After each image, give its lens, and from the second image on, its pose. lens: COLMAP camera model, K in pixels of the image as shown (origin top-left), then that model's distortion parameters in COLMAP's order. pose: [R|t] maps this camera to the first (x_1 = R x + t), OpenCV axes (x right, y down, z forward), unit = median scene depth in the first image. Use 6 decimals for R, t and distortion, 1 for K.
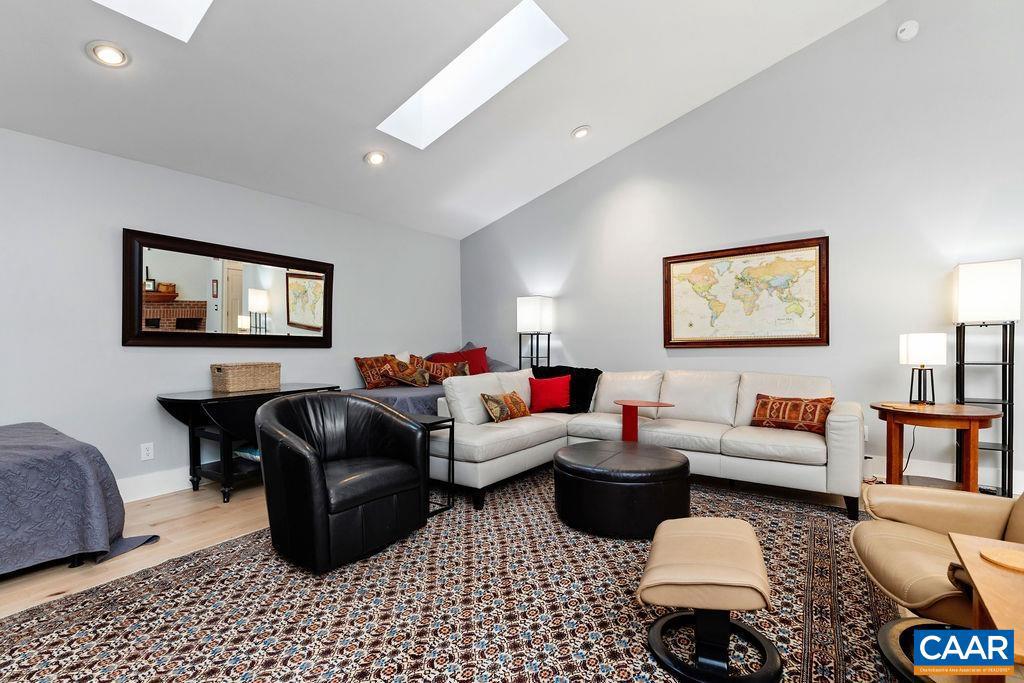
lens RADIAL K [[479.0, 0, 505.9], [0, 479.0, 358.3], [0, 0, 1]] dist [0.001672, 0.000069]
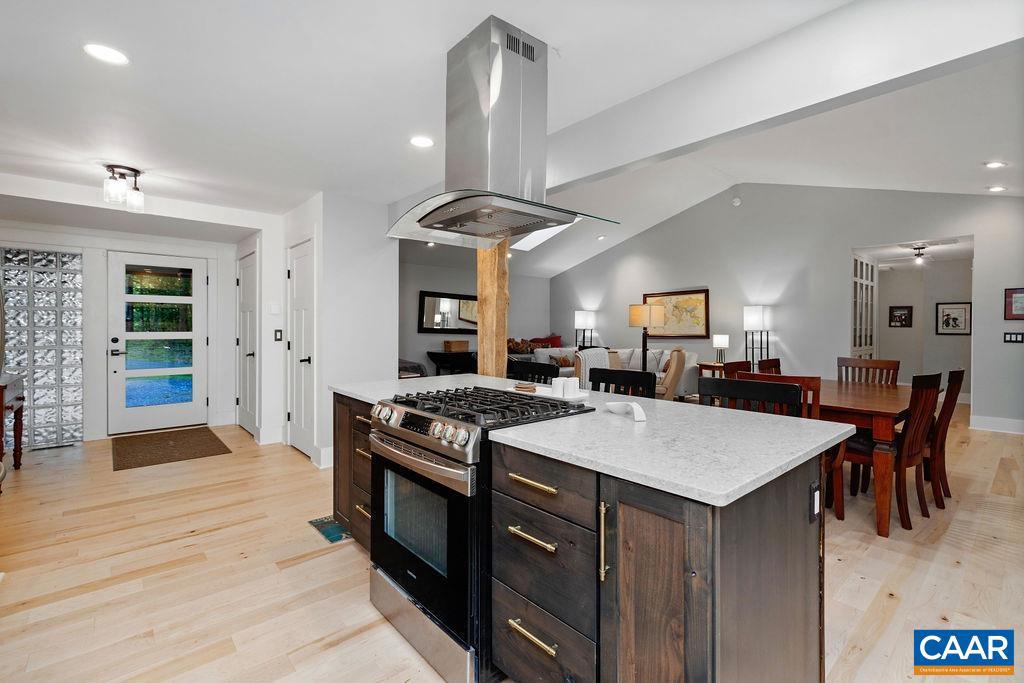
lens RADIAL K [[458.0, 0, 515.0], [0, 458.0, 328.7], [0, 0, 1]] dist [0.001099, -0.000024]
pose [[0.973725, 0.019073, -0.226929, 0.287787], [-0.026700, 0.999176, -0.030584, 0.014101], [0.226158, 0.035839, 0.973431, -1.217346]]
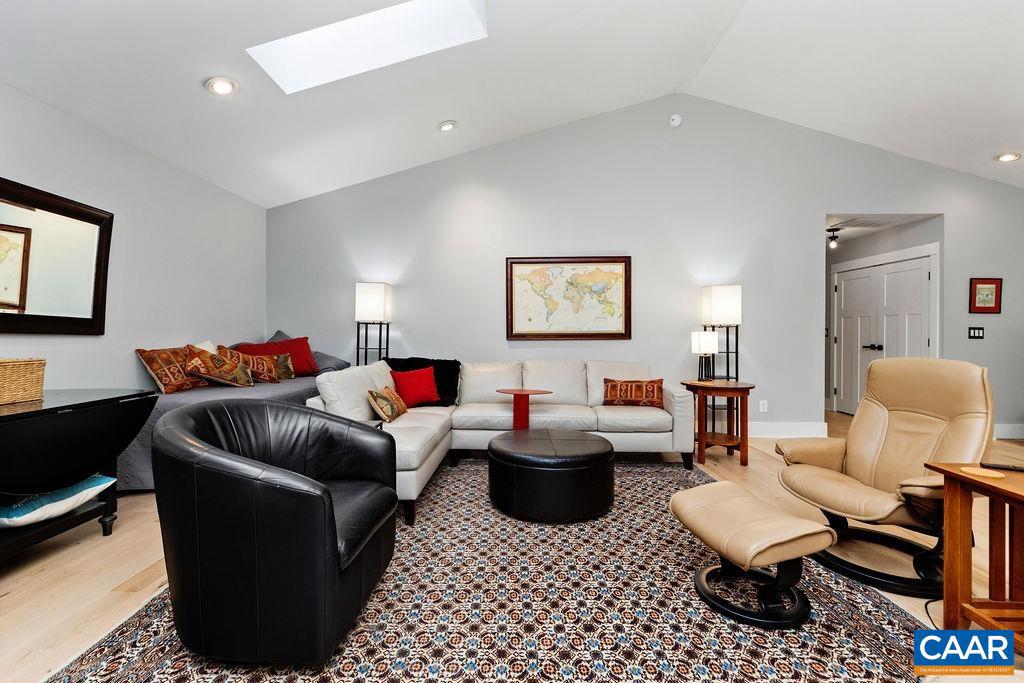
lens RADIAL K [[458.0, 0, 515.0], [0, 458.0, 328.7], [0, 0, 1]] dist [0.001099, -0.000024]
pose [[0.821802, 0.022727, 0.569320, -0.297894], [0.002381, 0.999058, -0.043319, -0.001973], [-0.569768, 0.036955, 0.820974, 0.154390]]
